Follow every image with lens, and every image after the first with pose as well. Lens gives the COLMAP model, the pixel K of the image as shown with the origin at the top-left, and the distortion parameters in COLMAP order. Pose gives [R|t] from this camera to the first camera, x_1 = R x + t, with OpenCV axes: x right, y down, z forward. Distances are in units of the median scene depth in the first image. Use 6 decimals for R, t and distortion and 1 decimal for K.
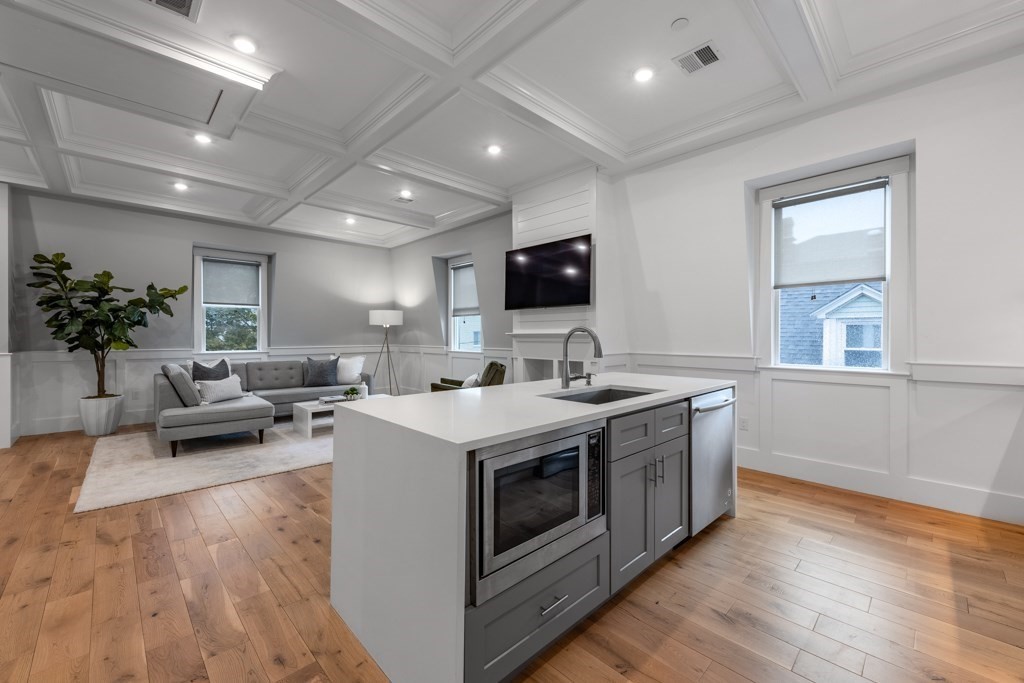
lens RADIAL K [[411.3, 0, 516.3], [0, 411.3, 332.2], [0, 0, 1]] dist [0.009421, -0.002321]
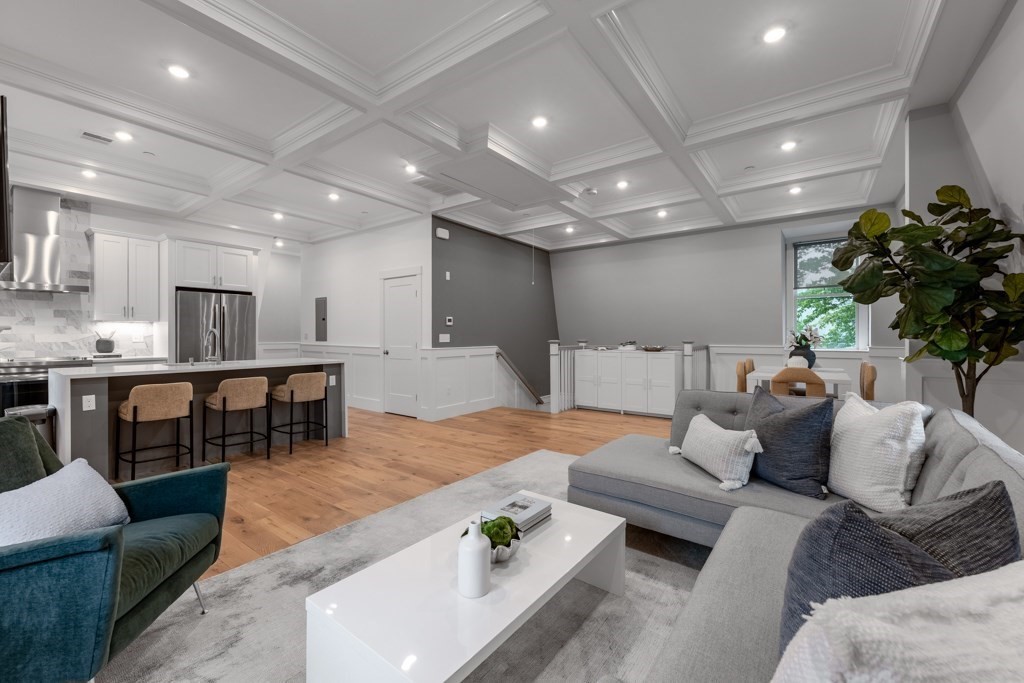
lens RADIAL K [[411.3, 0, 510.6], [0, 411.3, 339.9], [0, 0, 1]] dist [0.009421, -0.002321]
pose [[-0.987957, 0.000440, -0.154731, -0.549761], [0.000030, 0.999996, 0.002650, 0.017154], [0.154732, 0.002614, -0.987953, 1.930275]]
